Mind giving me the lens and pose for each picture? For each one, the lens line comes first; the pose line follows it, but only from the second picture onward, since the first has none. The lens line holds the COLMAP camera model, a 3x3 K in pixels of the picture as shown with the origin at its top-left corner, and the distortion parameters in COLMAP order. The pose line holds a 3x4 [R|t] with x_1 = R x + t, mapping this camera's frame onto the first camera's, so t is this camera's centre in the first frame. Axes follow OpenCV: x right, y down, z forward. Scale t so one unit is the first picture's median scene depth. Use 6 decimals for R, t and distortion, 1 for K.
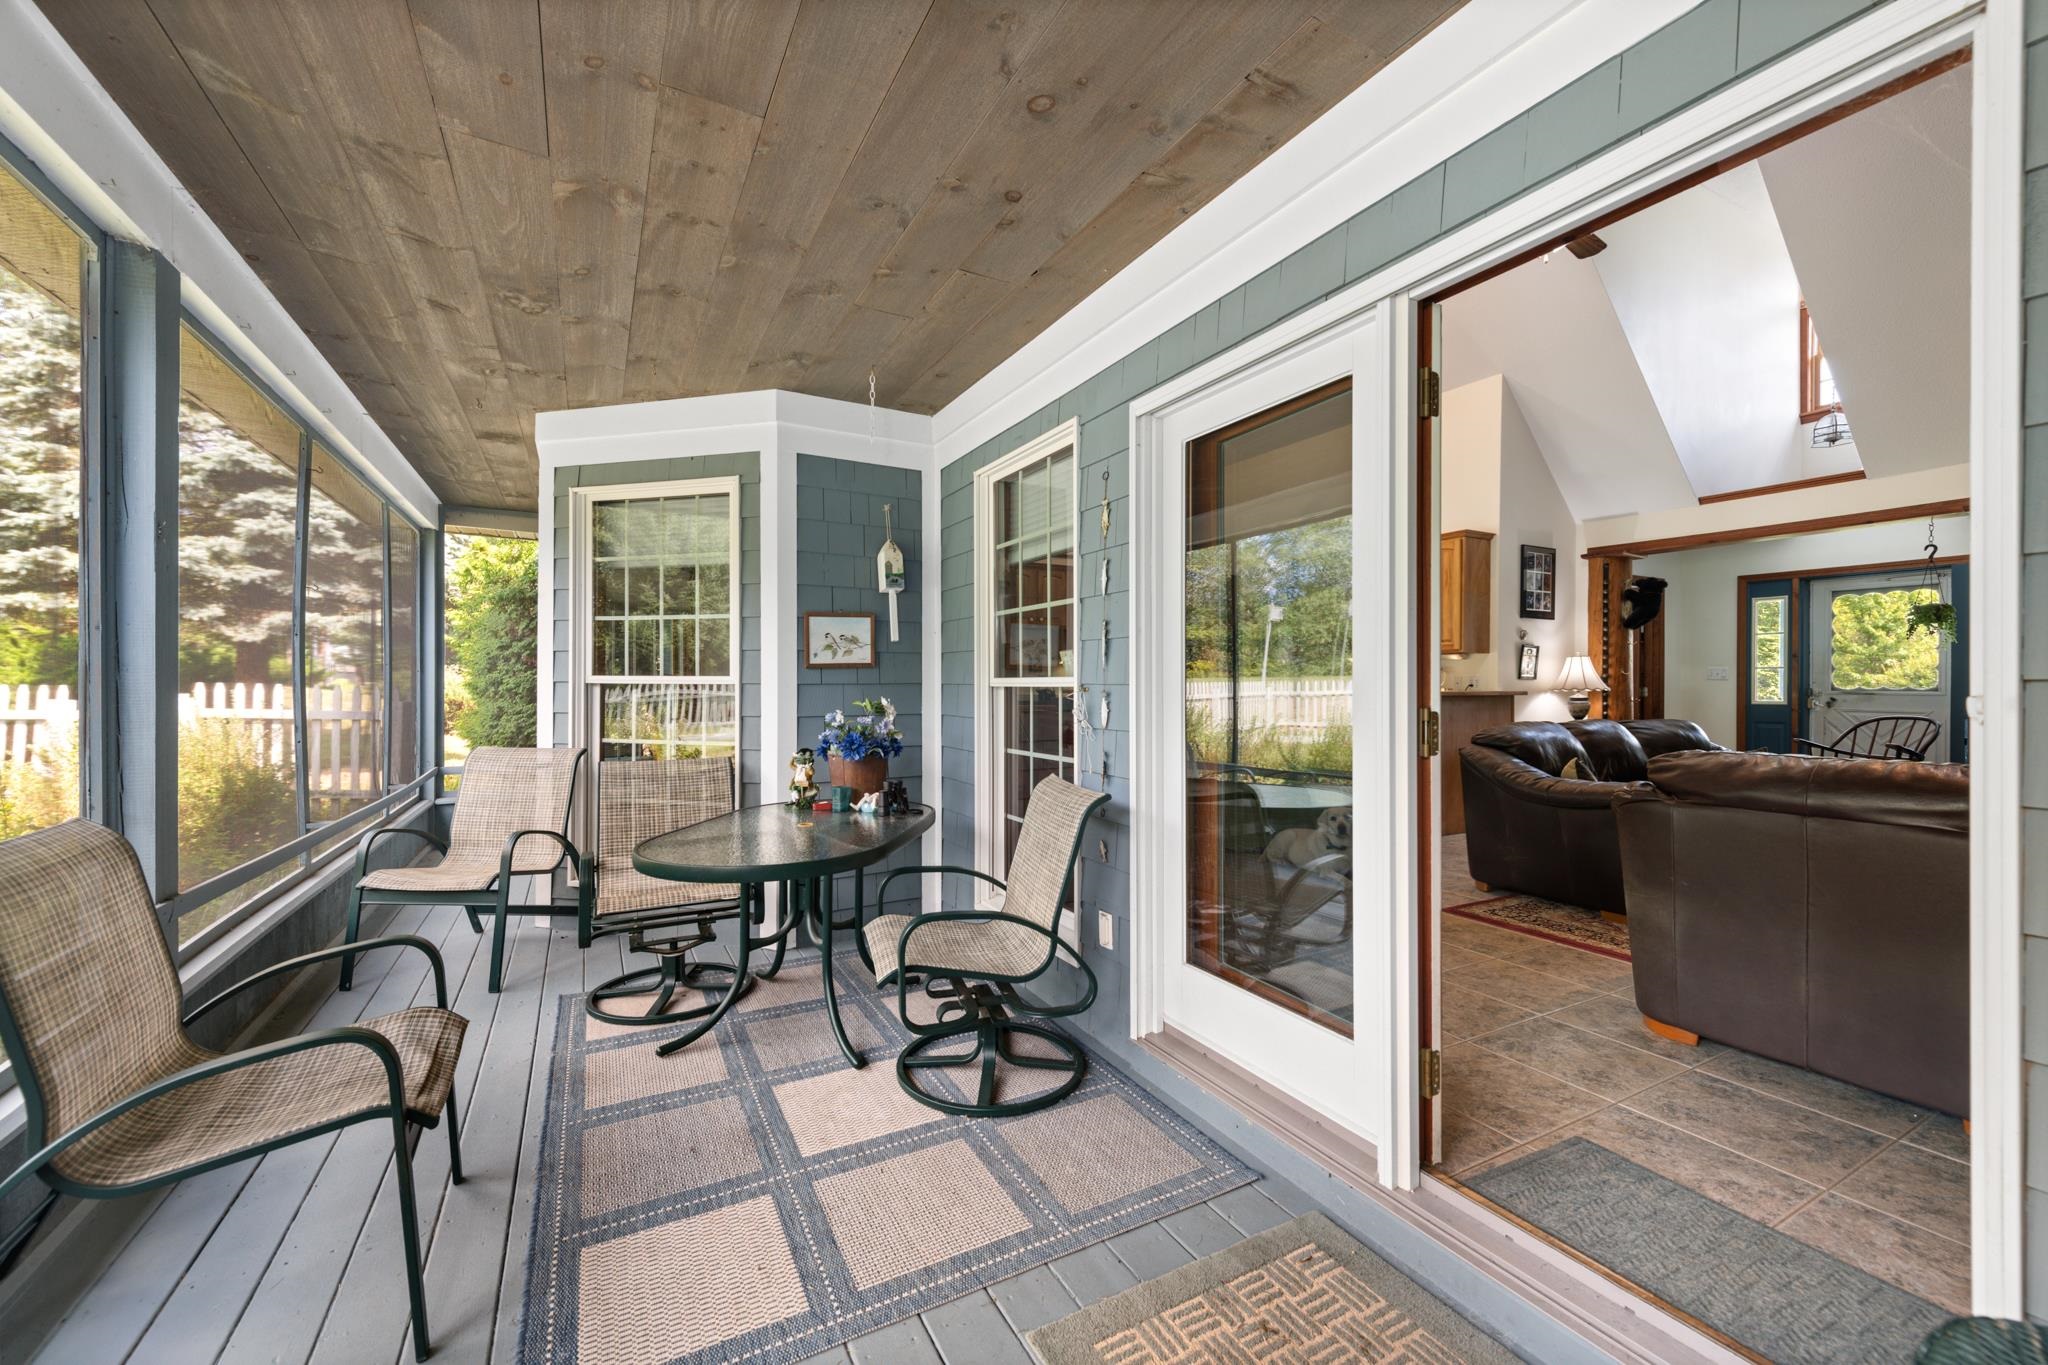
lens RADIAL K [[808.6, 0, 1022.7], [0, 808.6, 685.0], [0, 0, 1]] dist [0.011578, -0.002778]
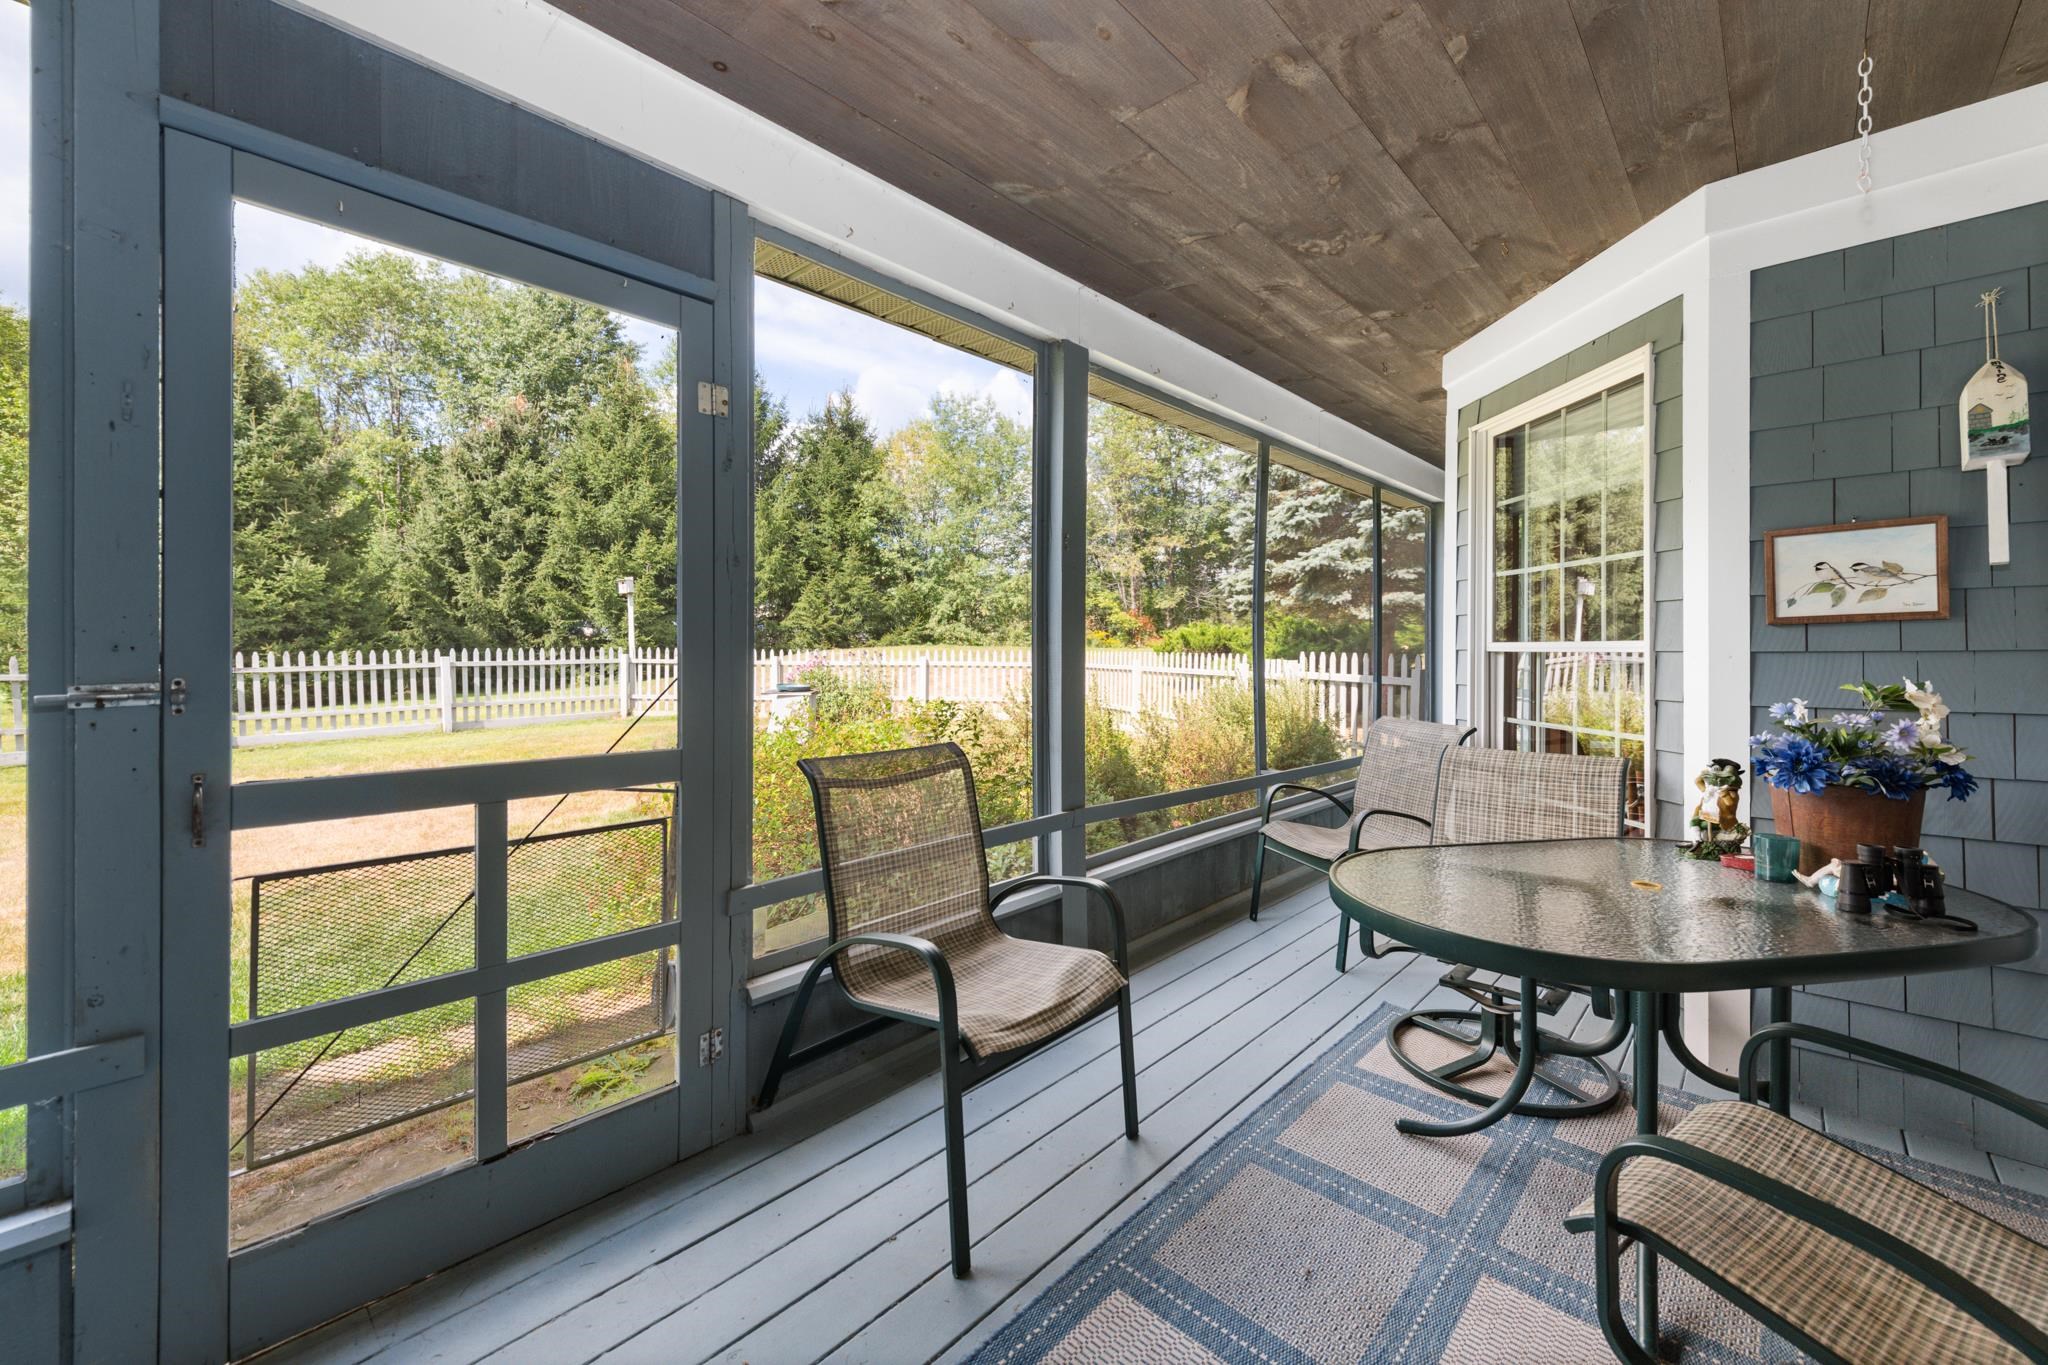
lens RADIAL K [[808.6, 0, 1048.9], [0, 808.6, 651.2], [0, 0, 1]] dist [0.011578, -0.002778]
pose [[0.317053, -0.003726, -0.948400, 0.141716], [-0.000180, 0.999992, -0.003989, 0.000862], [0.948408, 0.001435, 0.317050, 0.330235]]
